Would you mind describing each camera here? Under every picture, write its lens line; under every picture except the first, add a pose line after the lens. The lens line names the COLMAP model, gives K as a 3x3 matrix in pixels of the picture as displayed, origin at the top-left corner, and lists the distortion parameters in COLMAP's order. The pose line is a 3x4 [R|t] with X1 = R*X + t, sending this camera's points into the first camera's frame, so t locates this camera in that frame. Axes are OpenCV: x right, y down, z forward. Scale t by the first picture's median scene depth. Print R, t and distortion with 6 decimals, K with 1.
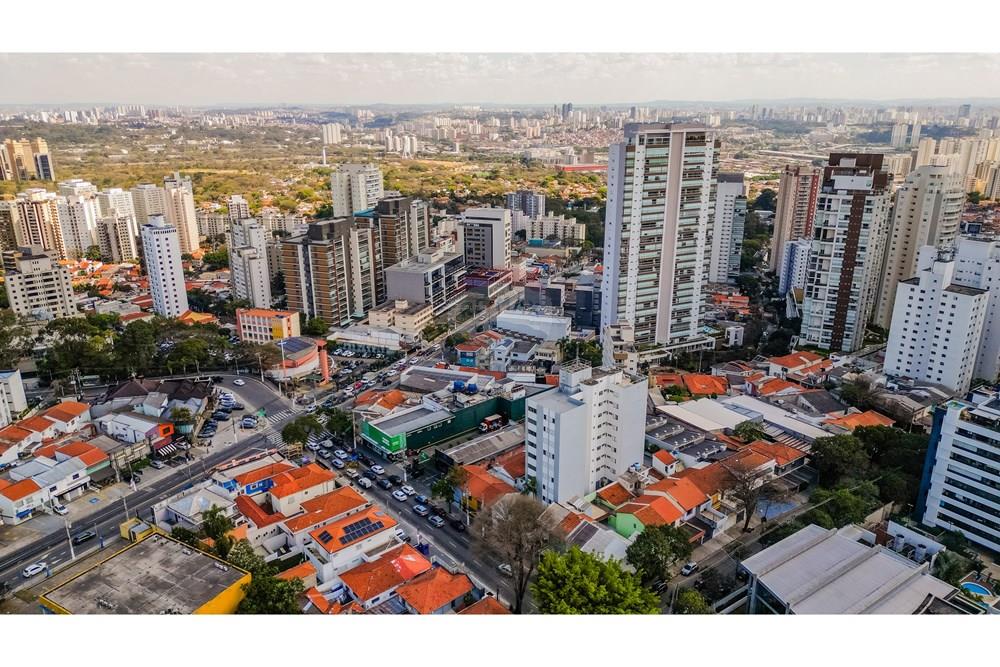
lens RADIAL K [[699.4, 0, 497.6], [0, 699.4, 332.1], [0, 0, 1]] dist [0.076106, -0.072785]
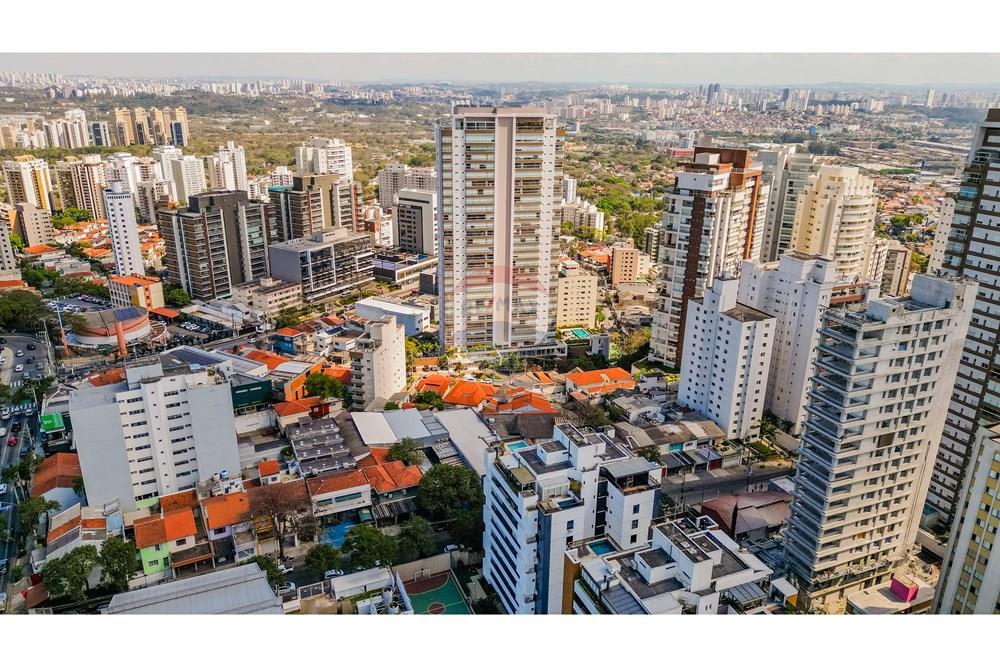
lens RADIAL K [[699.4, 0, 497.6], [0, 699.4, 332.1], [0, 0, 1]] dist [0.076106, -0.072785]
pose [[0.978358, 0.086731, -0.187865, 0.411972], [-0.081566, 0.996051, 0.035063, -0.034288], [0.190165, -0.018981, 0.981569, 0.090952]]
